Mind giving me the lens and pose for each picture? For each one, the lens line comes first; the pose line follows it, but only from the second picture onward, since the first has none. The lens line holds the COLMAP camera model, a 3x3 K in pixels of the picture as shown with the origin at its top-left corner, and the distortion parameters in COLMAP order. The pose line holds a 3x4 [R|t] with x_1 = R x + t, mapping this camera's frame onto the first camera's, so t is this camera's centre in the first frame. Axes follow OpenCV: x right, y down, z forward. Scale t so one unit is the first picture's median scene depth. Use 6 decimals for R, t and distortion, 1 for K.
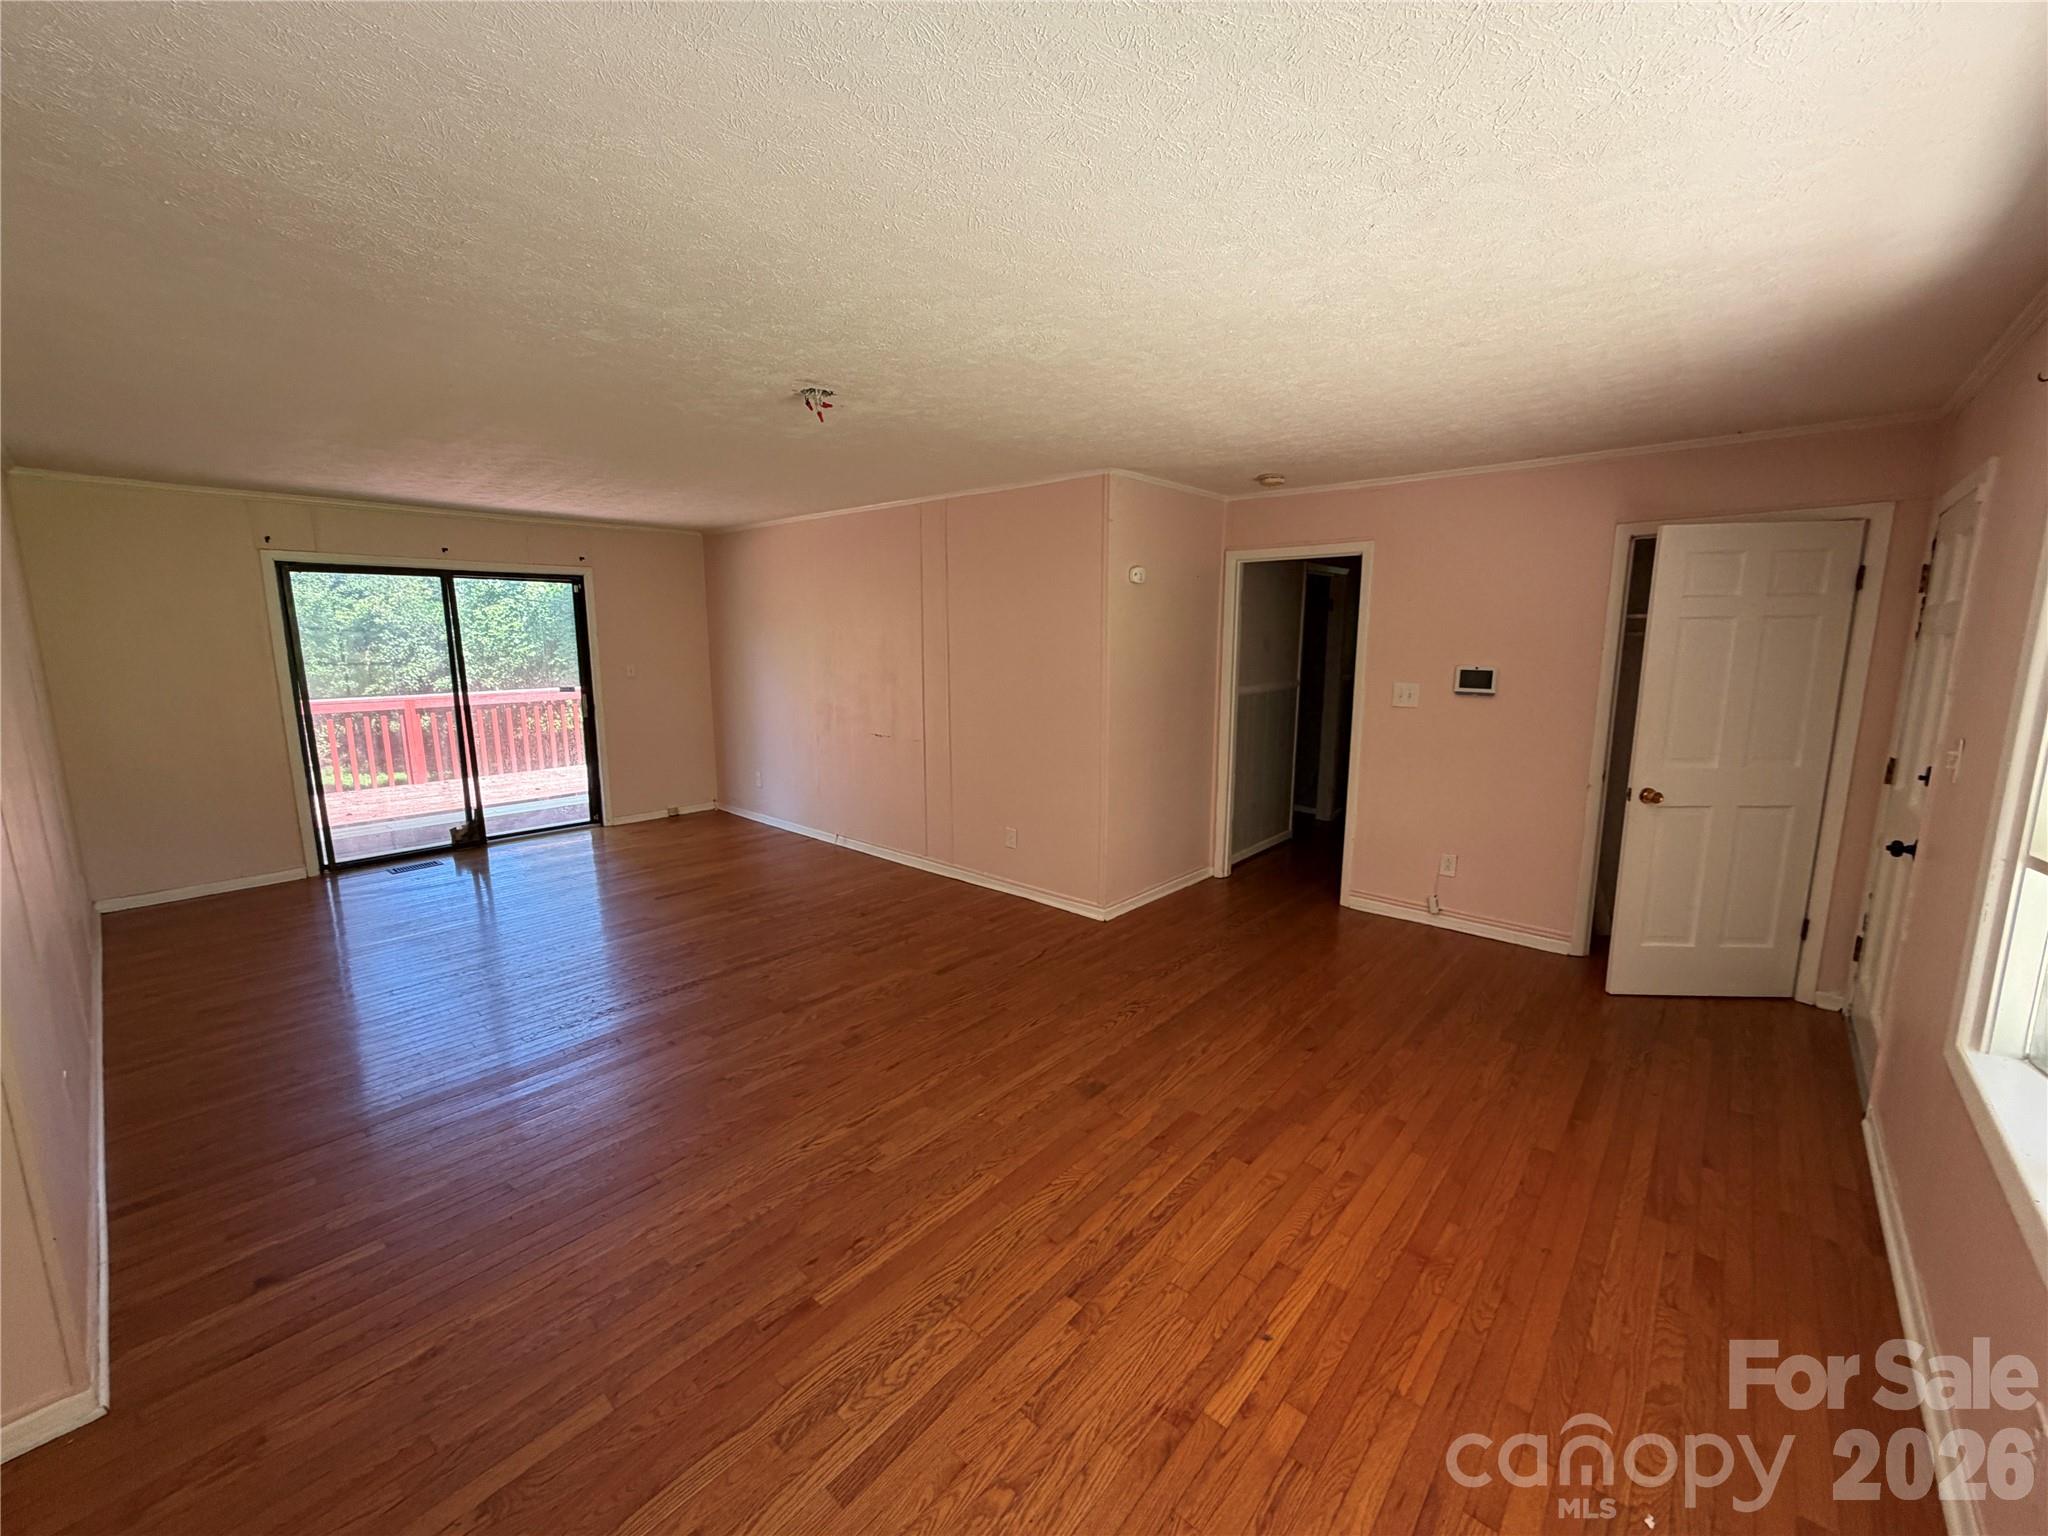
lens RADIAL K [[820.4, 0, 1018.0], [0, 820.4, 765.8], [0, 0, 1]] dist [-0.000956, 0.000088]
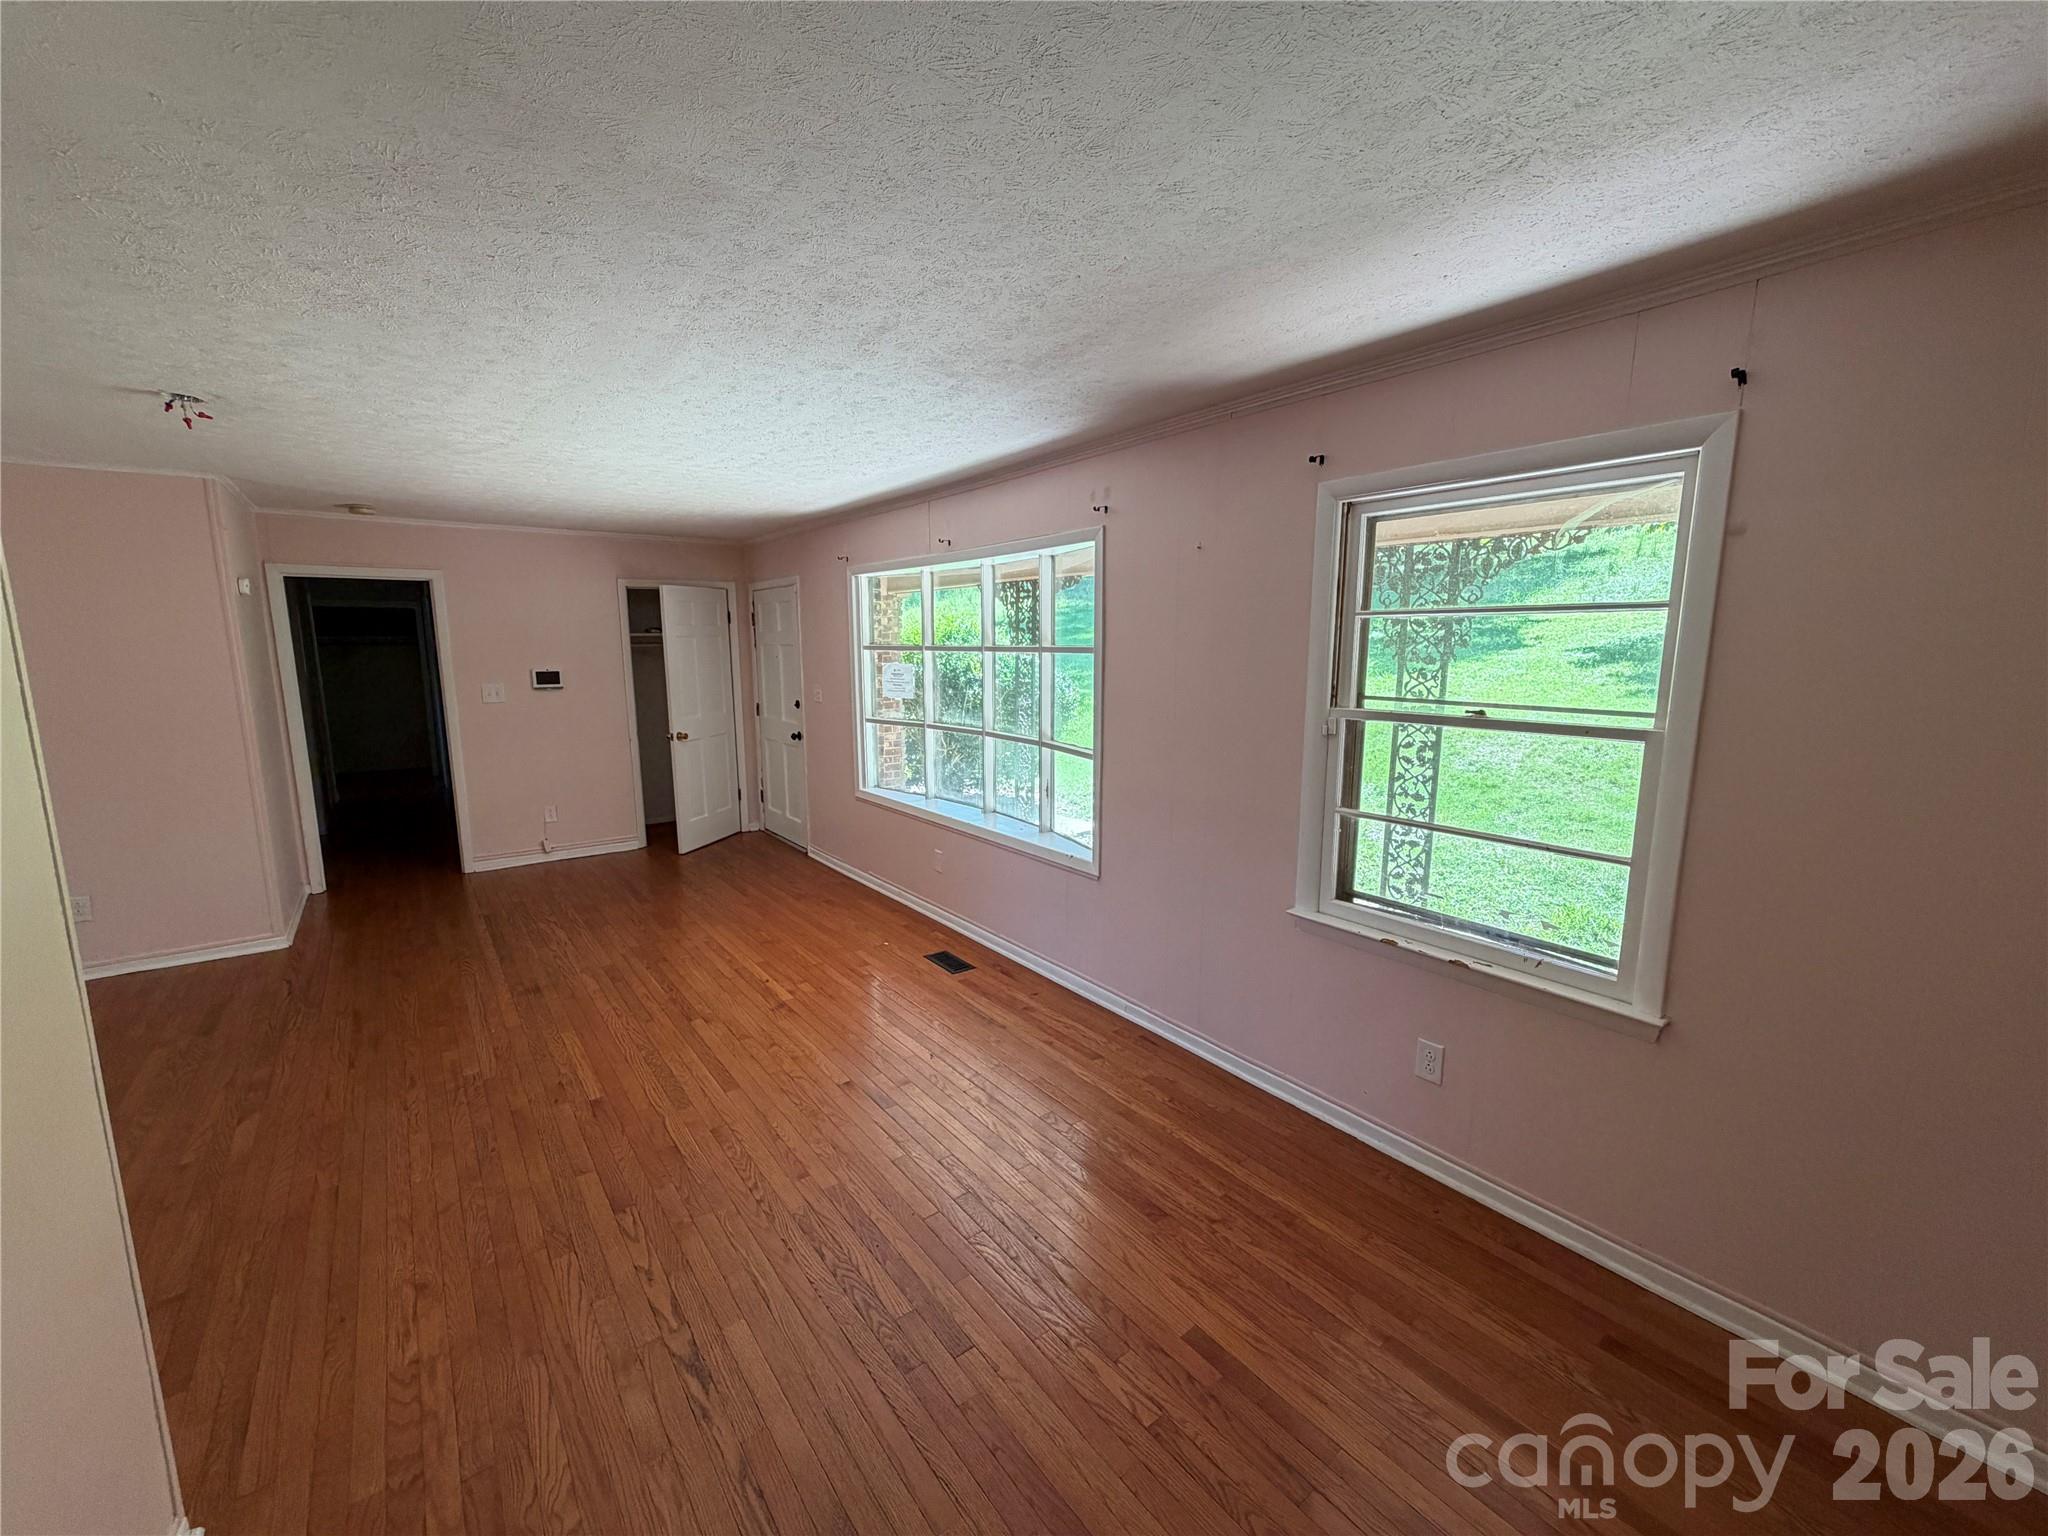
lens RADIAL K [[811.0, 0, 1019.0], [0, 811.0, 770.2], [0, 0, 1]] dist [-0.000971, -0.000150]
pose [[0.190498, -0.152208, 0.969816, -0.678668], [0.158300, 0.979741, 0.122672, 0.007238], [-0.968840, 0.130153, 0.210733, -0.059497]]
